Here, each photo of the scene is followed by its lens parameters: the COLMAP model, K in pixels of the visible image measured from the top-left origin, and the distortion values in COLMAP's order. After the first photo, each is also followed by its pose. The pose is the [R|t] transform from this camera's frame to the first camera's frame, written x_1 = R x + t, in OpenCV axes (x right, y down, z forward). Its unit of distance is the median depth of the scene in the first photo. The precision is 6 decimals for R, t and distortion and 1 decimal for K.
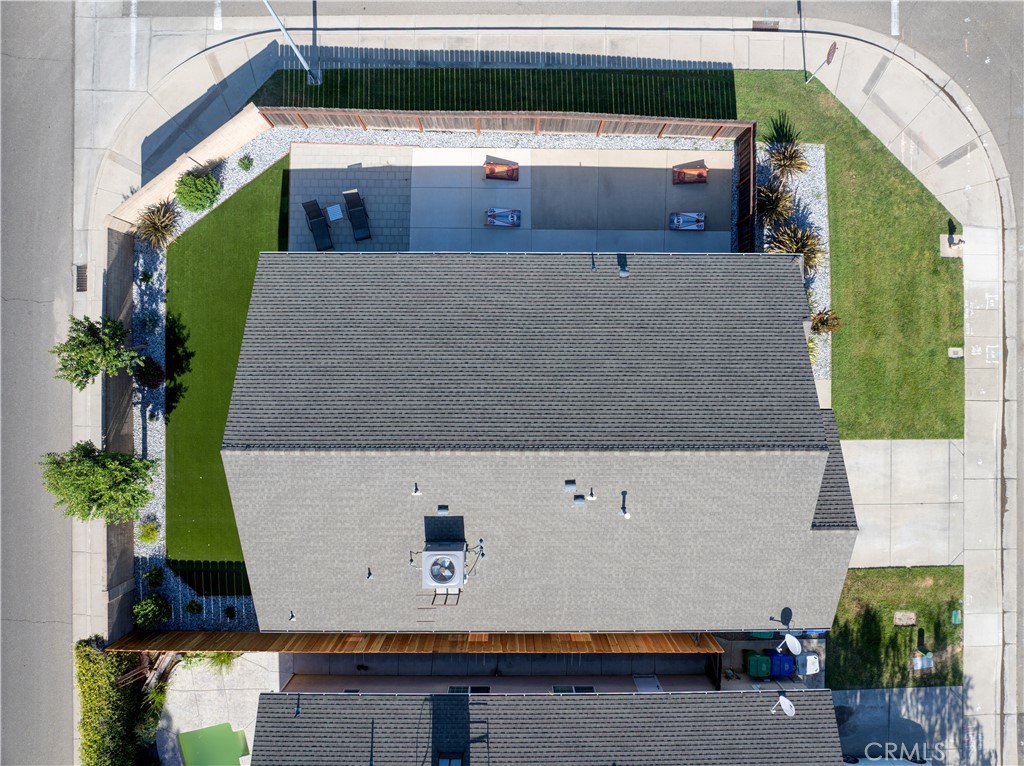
lens RADIAL K [[730.3, 0, 512.6], [0, 730.3, 383.1], [0, 0, 1]] dist [-0.018588, 0.008756]
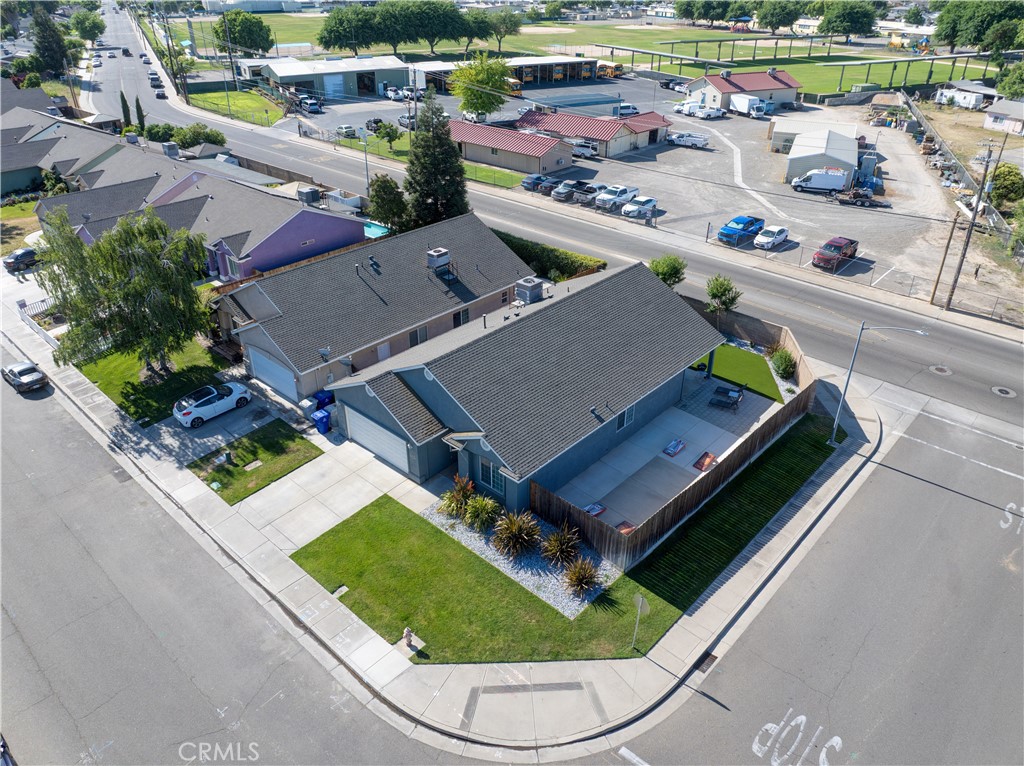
lens RADIAL K [[730.3, 0, 510.2], [0, 730.3, 380.3], [0, 0, 1]] dist [-0.018588, 0.008756]
pose [[-0.675724, 0.350050, -0.648739, 1.026943], [-0.737059, -0.335016, 0.586949, -0.746856], [-0.011876, 0.874774, 0.484385, 0.212413]]
